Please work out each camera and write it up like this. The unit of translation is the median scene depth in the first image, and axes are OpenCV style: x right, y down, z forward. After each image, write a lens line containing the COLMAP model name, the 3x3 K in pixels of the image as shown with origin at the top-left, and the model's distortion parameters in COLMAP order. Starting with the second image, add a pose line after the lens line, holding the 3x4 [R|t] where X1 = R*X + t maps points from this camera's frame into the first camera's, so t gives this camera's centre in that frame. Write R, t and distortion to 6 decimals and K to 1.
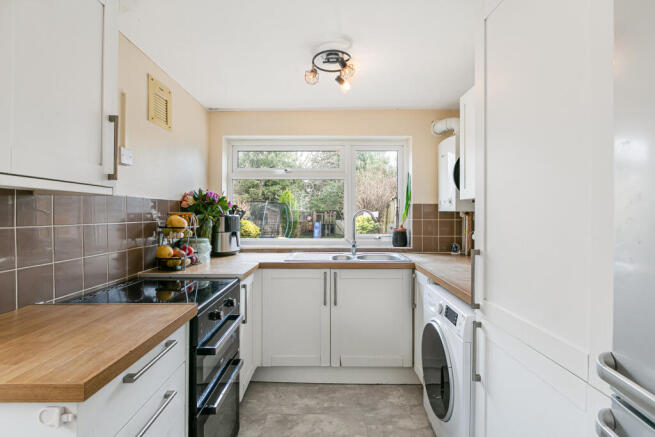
lens RADIAL K [[313.0, 0, 325.8], [0, 313.0, 216.6], [0, 0, 1]] dist [-0.000341, -0.000068]
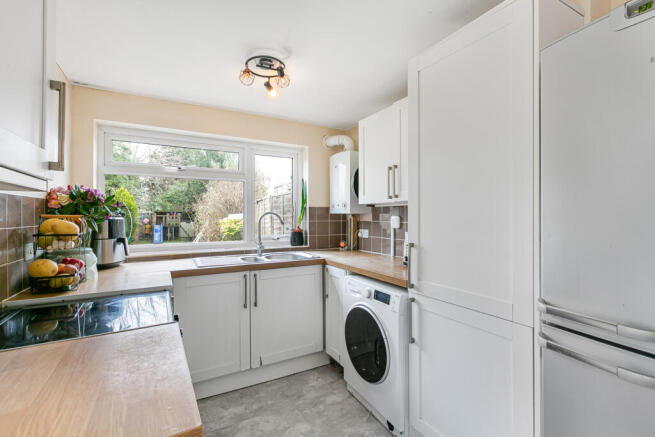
lens RADIAL K [[297.7, 0, 330.7], [0, 297.7, 216.4], [0, 0, 1]] dist [0.001634, 0.000188]
pose [[0.866287, -0.003210, 0.499537, -0.232231], [0.006078, 0.999973, -0.004115, -0.002029], [-0.499510, 0.006601, 0.866283, 0.044279]]
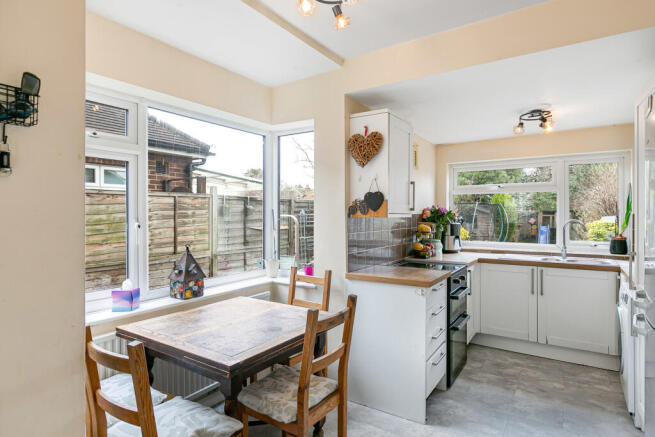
lens RADIAL K [[362.7, 0, 323.7], [0, 362.7, 214.9], [0, 0, 1]] dist [0.006991, 0.000204]
pose [[0.837304, -0.001264, -0.546736, 0.095665], [-0.002183, 0.999982, -0.005654, -0.035370], [0.546733, 0.005928, 0.837286, -0.726058]]
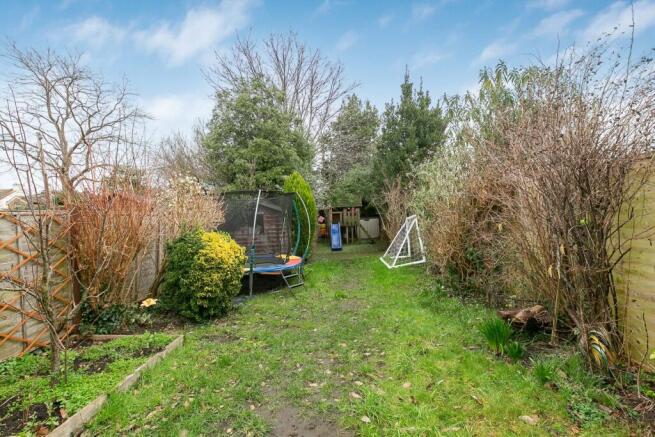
lens RADIAL K [[317.1, 0, 327.5], [0, 317.1, 218.5], [0, 0, 1]] dist [-0.000237, 0.000035]
pose [[0.999101, -0.042352, 0.001764, -0.434809], [0.042336, 0.999070, 0.008189, -0.016903], [-0.002109, -0.008107, 0.999965, 2.635065]]
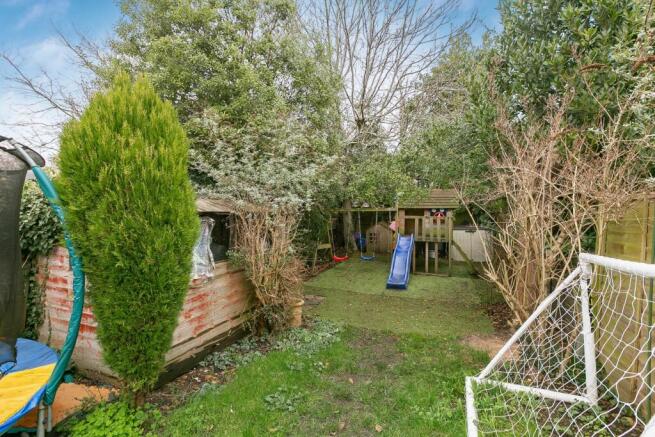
lens RADIAL K [[297.7, 0, 330.7], [0, 297.7, 216.4], [0, 0, 1]] dist [0.001634, 0.000188]
pose [[0.937462, 0.001155, -0.348087, 0.193410], [-0.002366, 0.999993, -0.003053, -0.081288], [0.348081, 0.003686, 0.937457, 5.760340]]
